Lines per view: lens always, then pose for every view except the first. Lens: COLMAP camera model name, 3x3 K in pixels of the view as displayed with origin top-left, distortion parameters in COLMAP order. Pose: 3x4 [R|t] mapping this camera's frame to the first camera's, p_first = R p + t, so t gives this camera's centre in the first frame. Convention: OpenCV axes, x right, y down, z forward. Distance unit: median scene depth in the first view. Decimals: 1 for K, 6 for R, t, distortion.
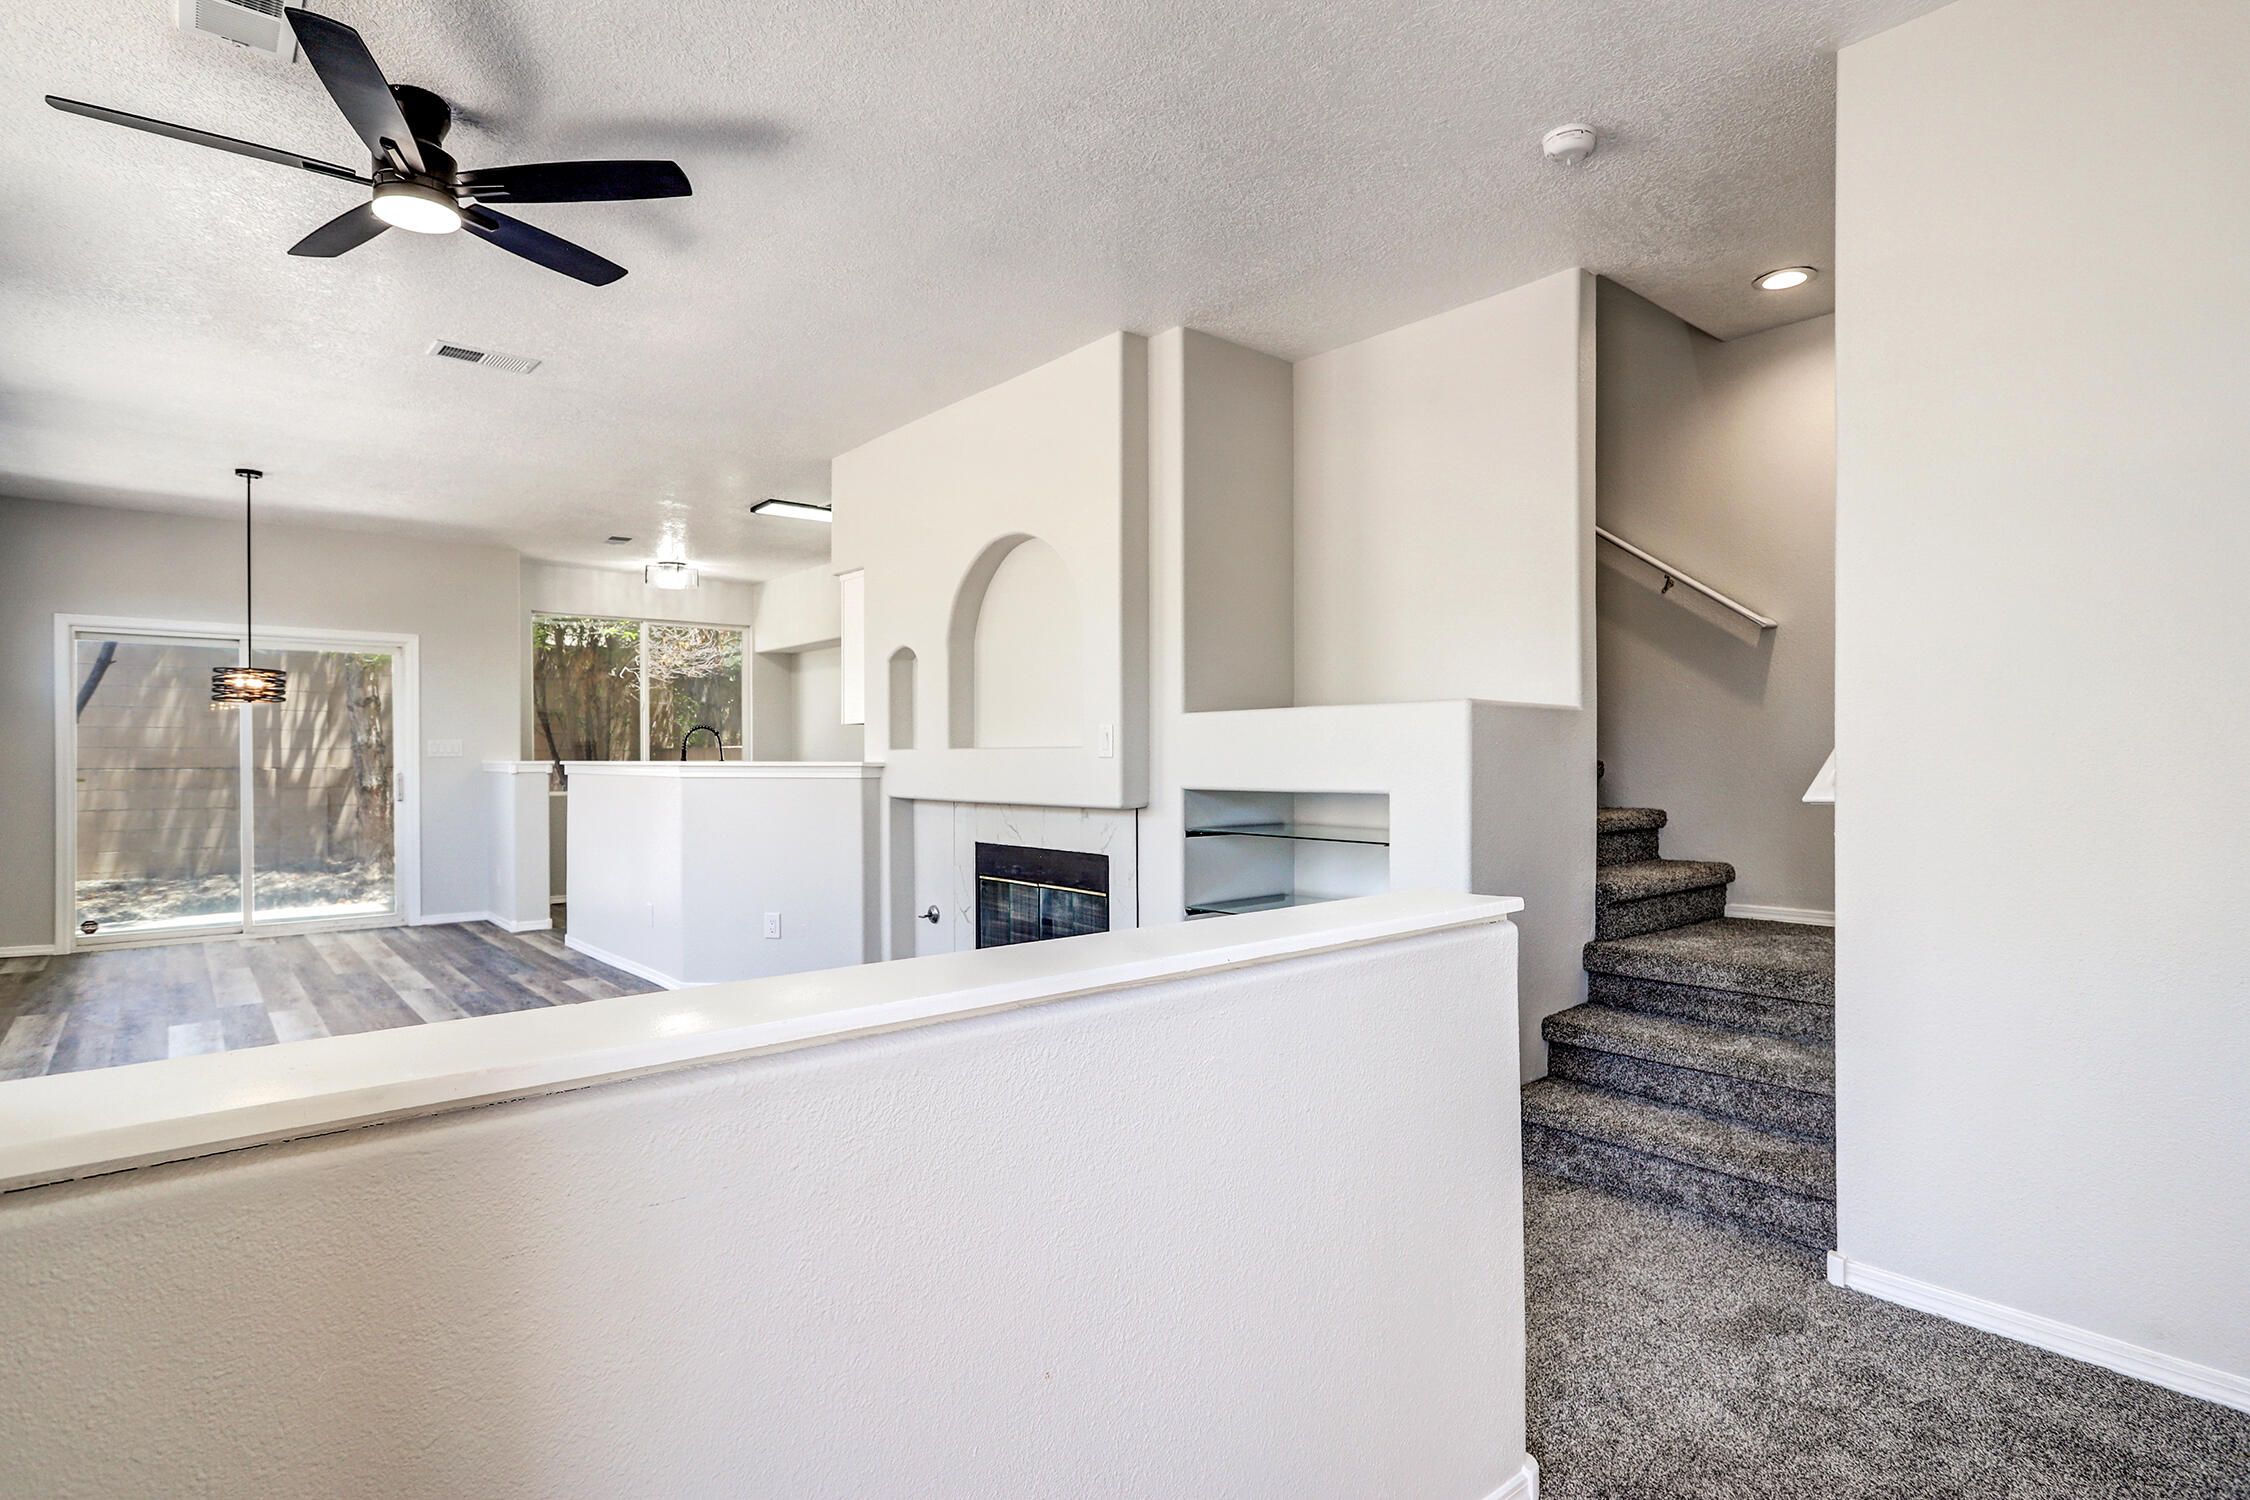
lens RADIAL K [[1155.1, 0, 1119.4], [0, 1155.1, 760.3], [0, 0, 1]] dist [0.004777, 0.001554]
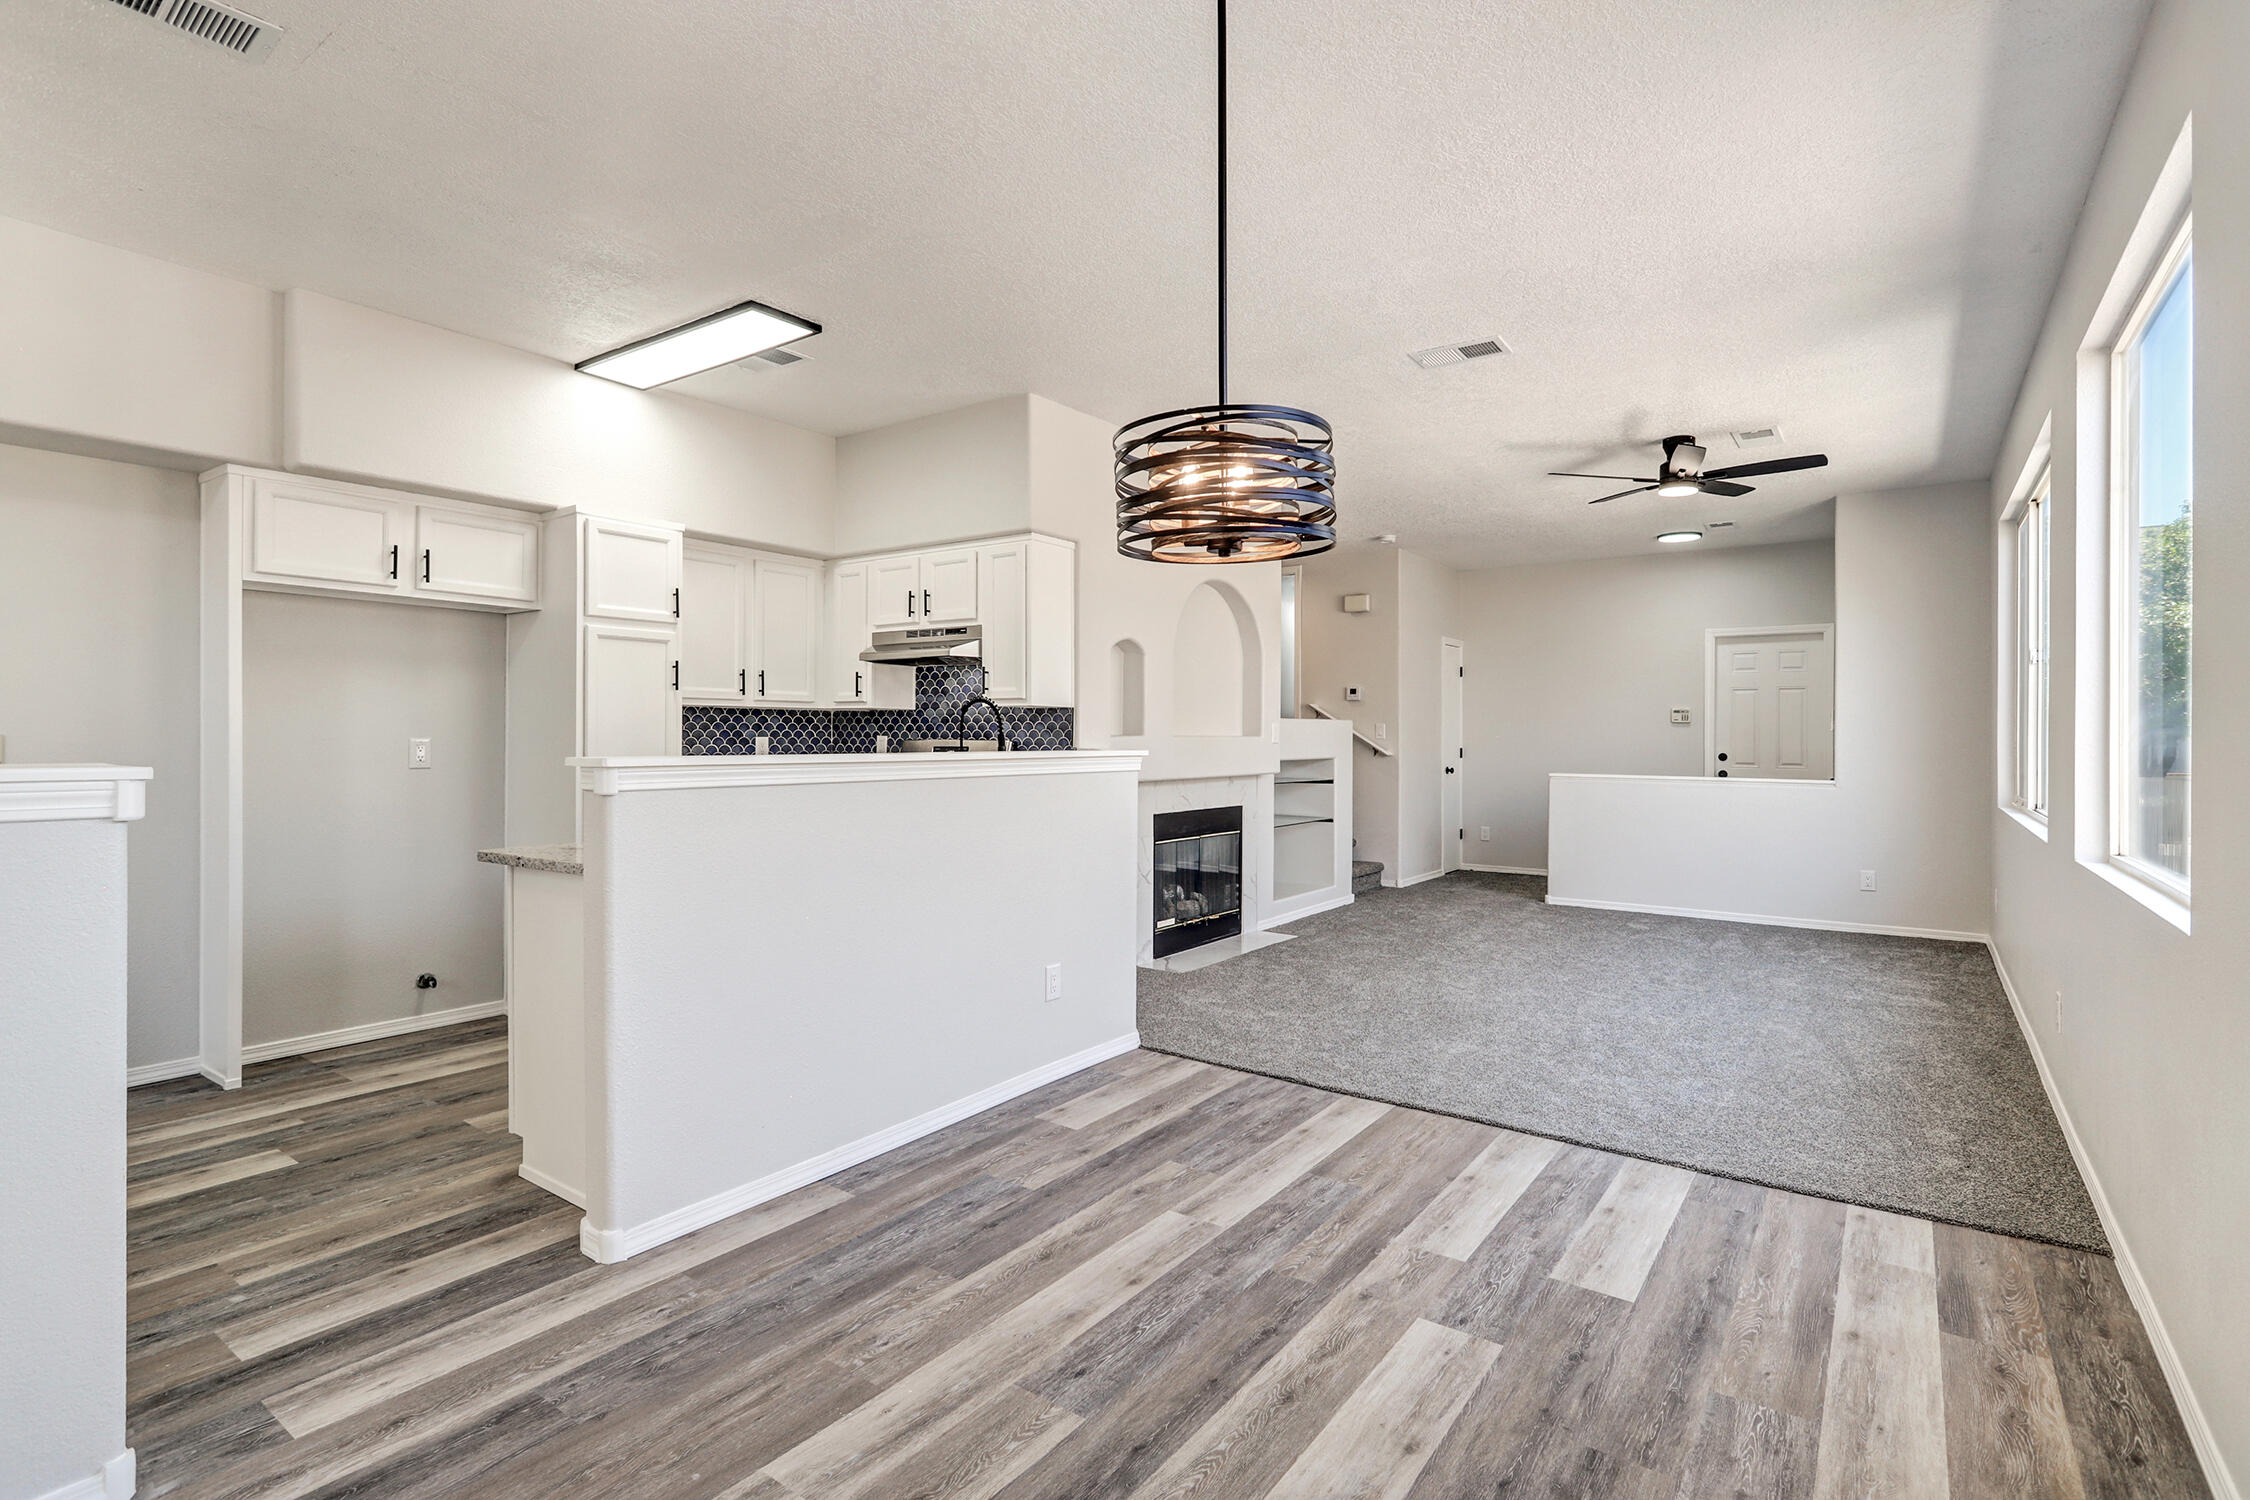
lens RADIAL K [[1065.7, 0, 1127.0], [0, 1065.7, 730.8], [0, 0, 1]] dist [0.001811, 0.000361]
pose [[-0.249100, 0.005408, 0.968463, -0.887635], [-0.004368, 0.999968, -0.006708, -0.006351], [-0.968468, -0.005901, -0.249068, 0.973453]]
